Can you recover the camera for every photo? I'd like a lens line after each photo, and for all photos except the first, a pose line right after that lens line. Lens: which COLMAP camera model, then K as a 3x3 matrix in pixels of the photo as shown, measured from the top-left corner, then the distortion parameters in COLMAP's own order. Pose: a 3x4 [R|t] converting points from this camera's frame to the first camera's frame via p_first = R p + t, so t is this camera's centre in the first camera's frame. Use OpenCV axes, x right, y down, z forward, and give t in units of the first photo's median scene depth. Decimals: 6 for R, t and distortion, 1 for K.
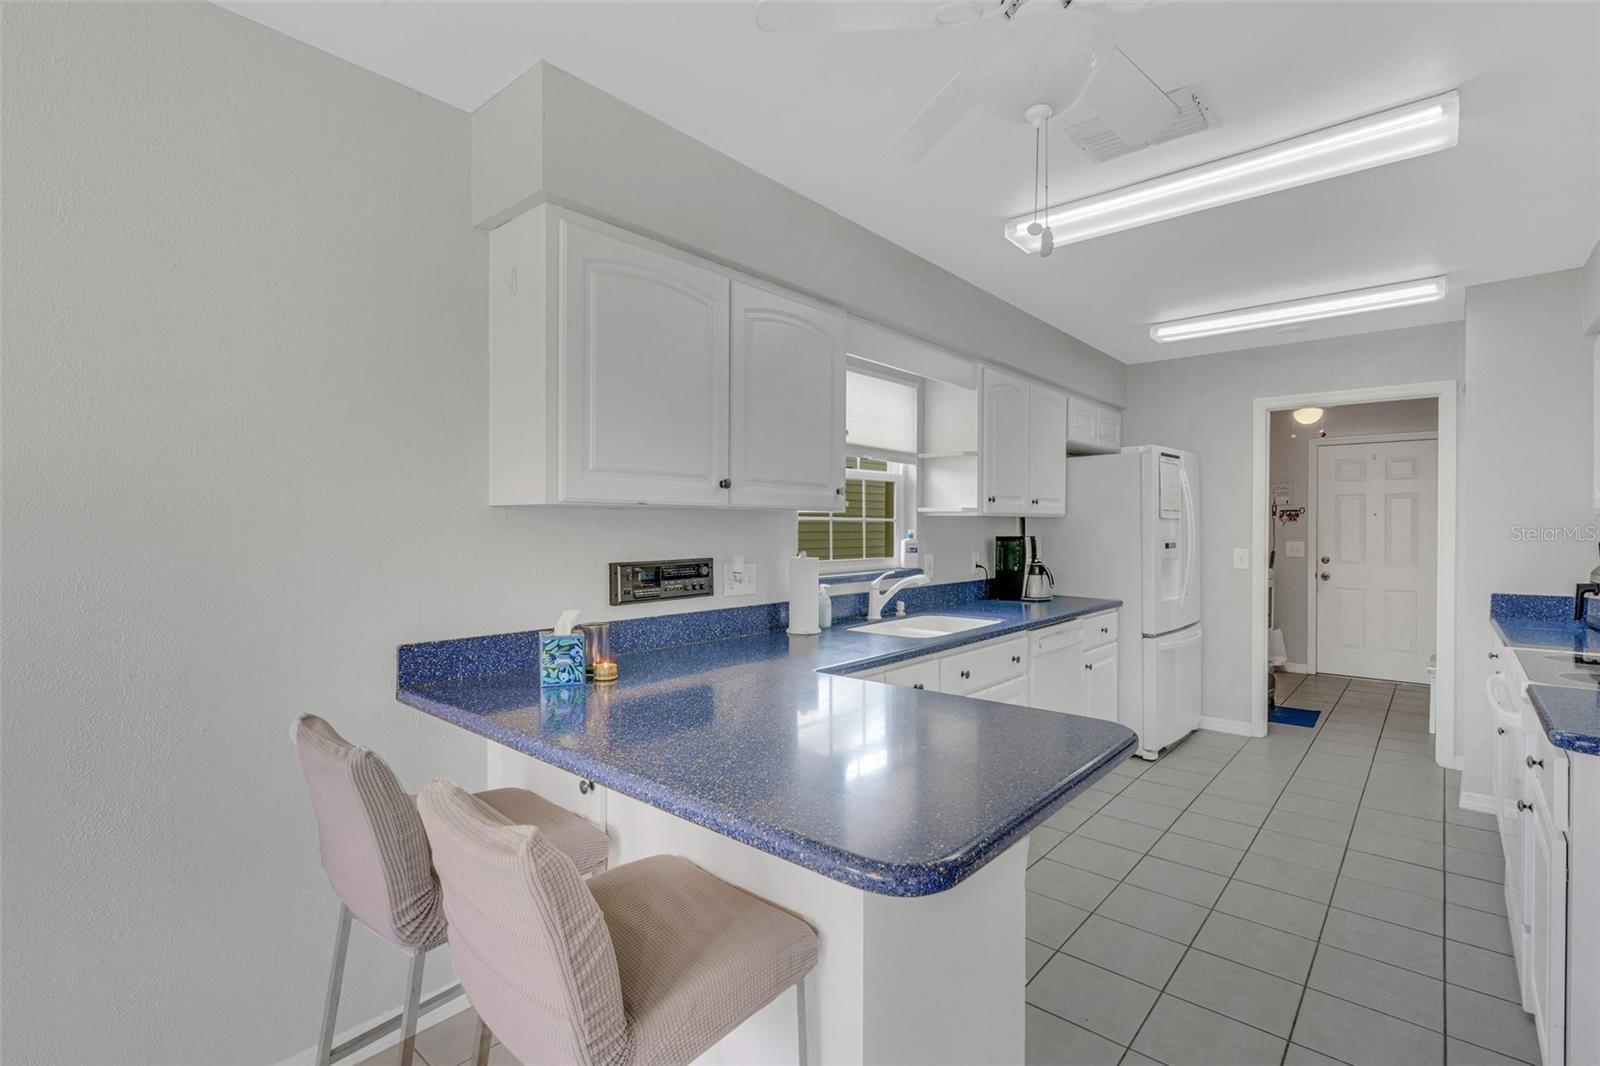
lens RADIAL K [[730.9, 0, 794.0], [0, 730.9, 538.2], [0, 0, 1]] dist [-0.002592, 0.000987]
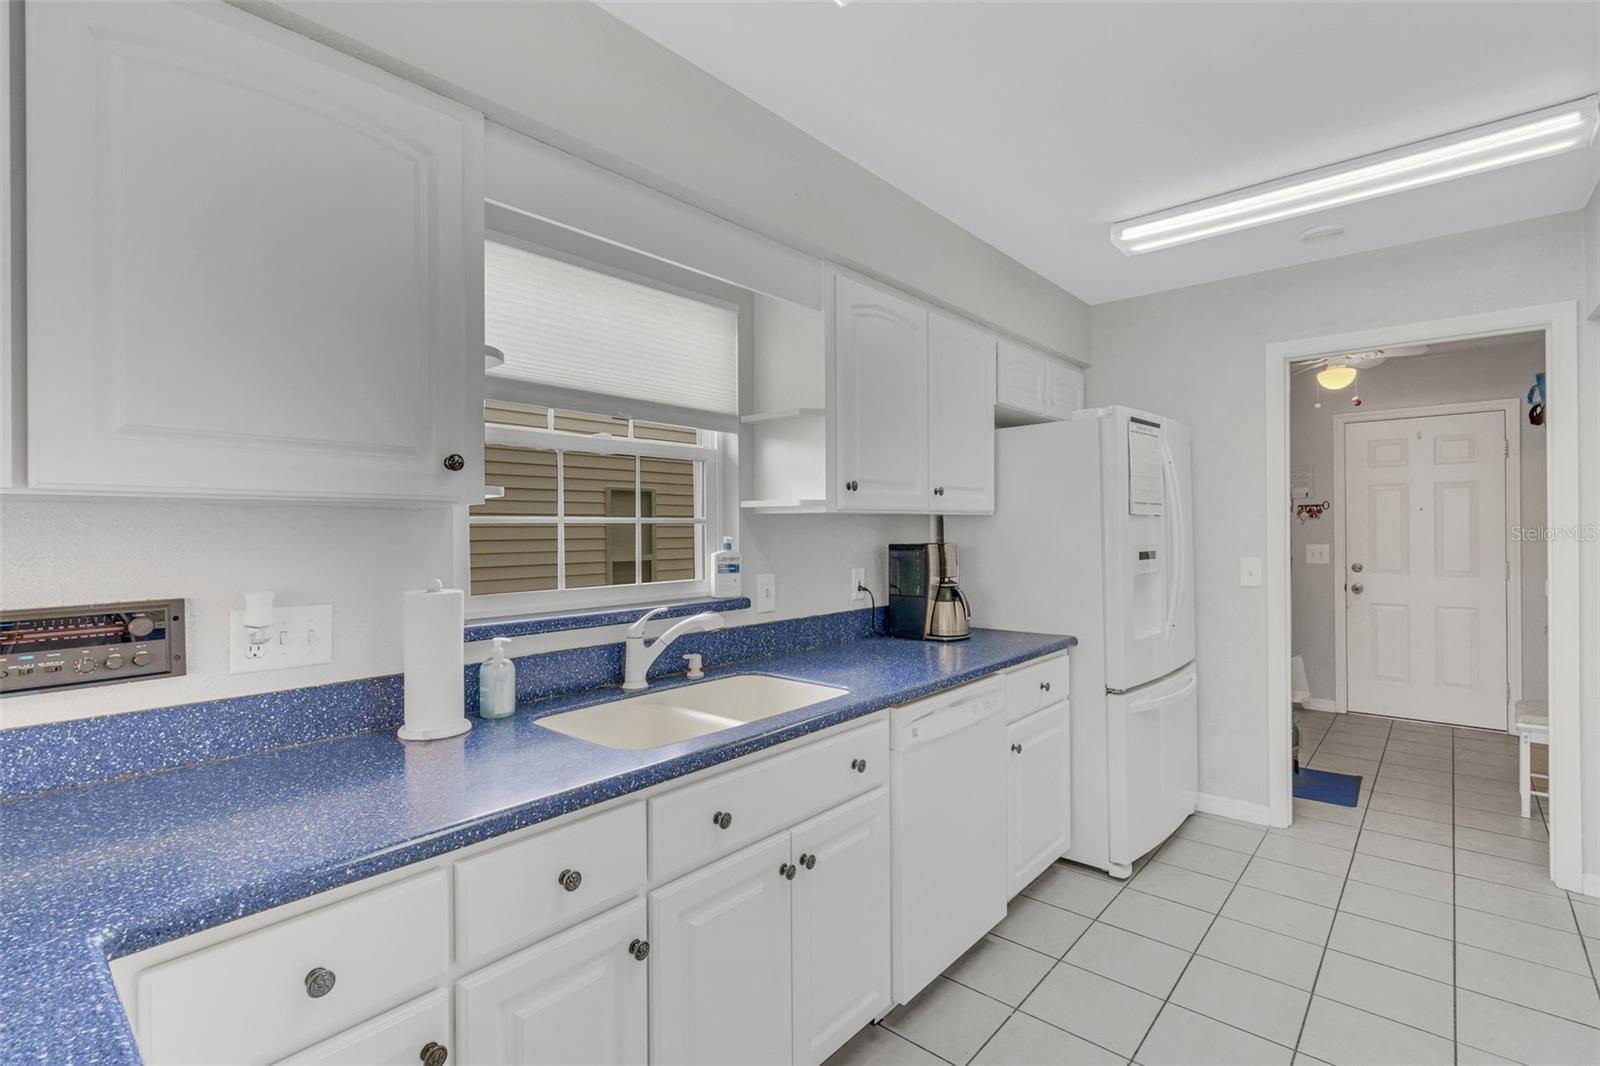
lens RADIAL K [[730.9, 0, 799.4], [0, 730.9, 534.4], [0, 0, 1]] dist [-0.002592, 0.000987]
pose [[0.999964, -0.008512, -0.000316, 0.199467], [0.008508, 0.999915, -0.009866, -0.005450], [0.000400, 0.009863, 0.999951, 0.333217]]
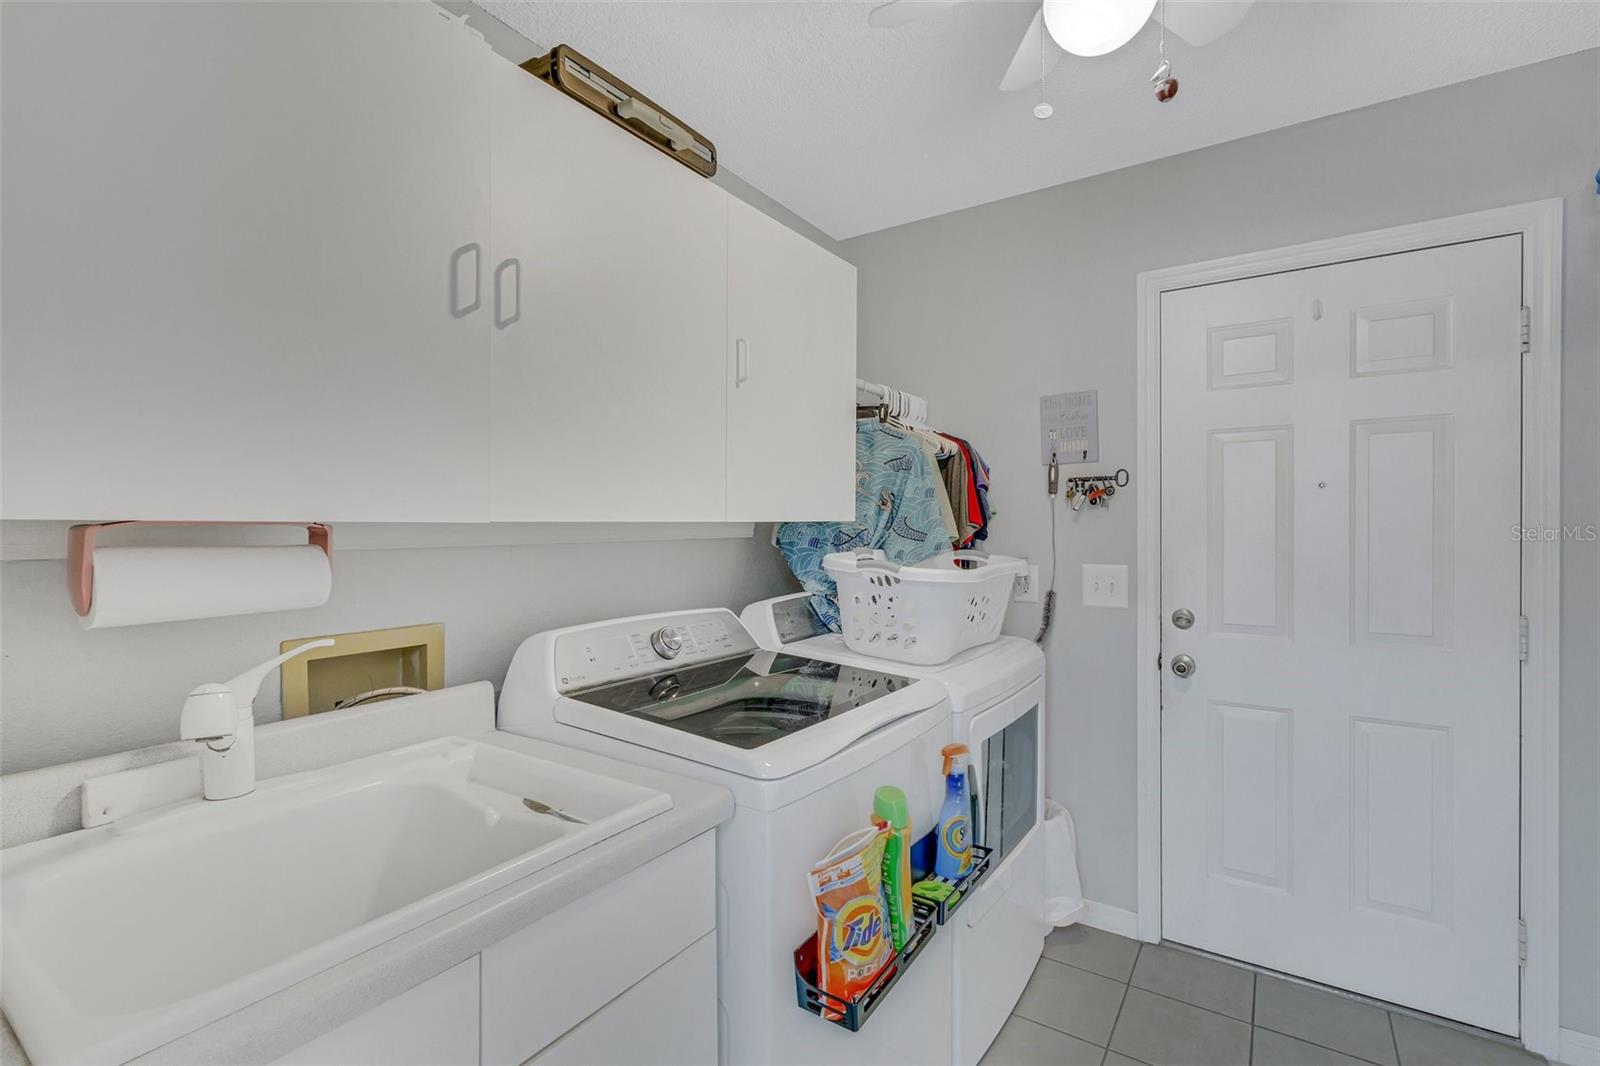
lens RADIAL K [[730.9, 0, 788.6], [0, 730.9, 534.6], [0, 0, 1]] dist [-0.002592, 0.000987]
pose [[0.991624, 0.001881, 0.129145, 0.782486], [-0.000445, 0.999938, -0.011148, -0.009787], [-0.129158, 0.010997, 0.991563, 1.069927]]
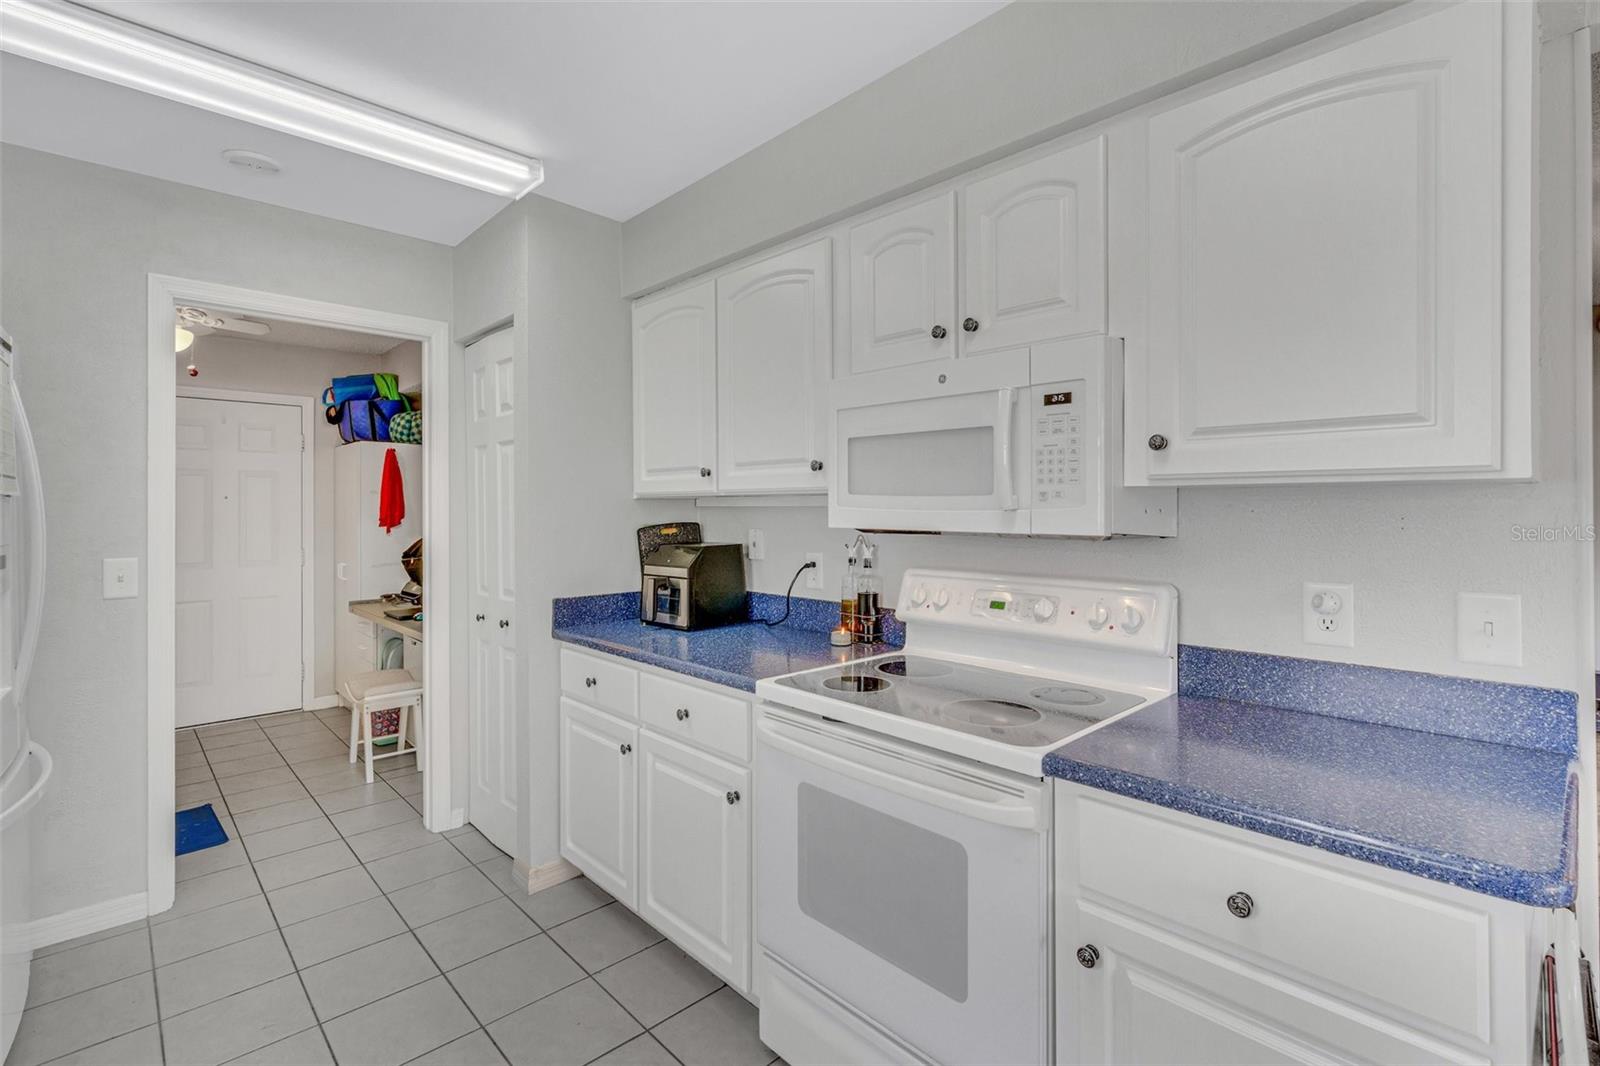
lens RADIAL K [[730.9, 0, 804.4], [0, 730.9, 502.3], [0, 0, 1]] dist [-0.002592, 0.000987]
pose [[0.093446, 0.011819, 0.995554, 0.170223], [0.020035, 0.999705, -0.013749, -0.008154], [-0.995423, 0.021230, 0.093181, 0.523719]]
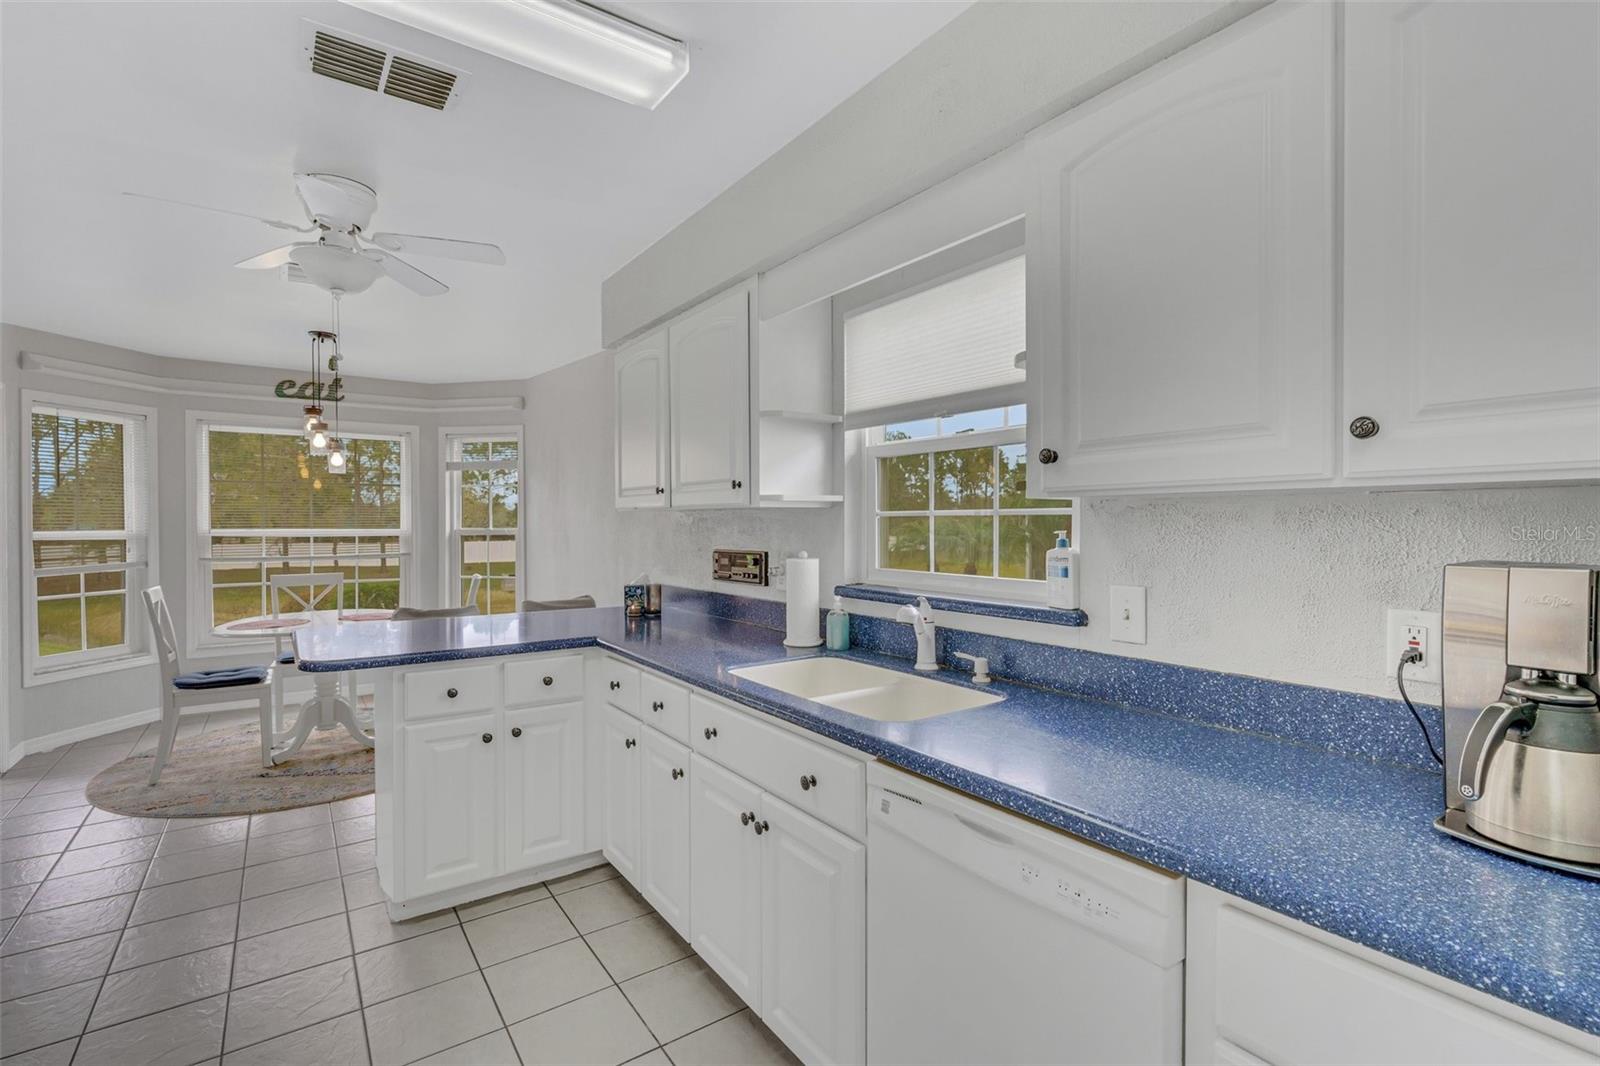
lens RADIAL K [[730.9, 0, 802.2], [0, 730.9, 528.7], [0, 0, 1]] dist [-0.002592, 0.000987]
pose [[-0.224877, 0.006471, -0.974366, 0.612379], [-0.016634, 0.999807, 0.010479, -0.013022], [0.974245, 0.018564, -0.224726, 0.844884]]
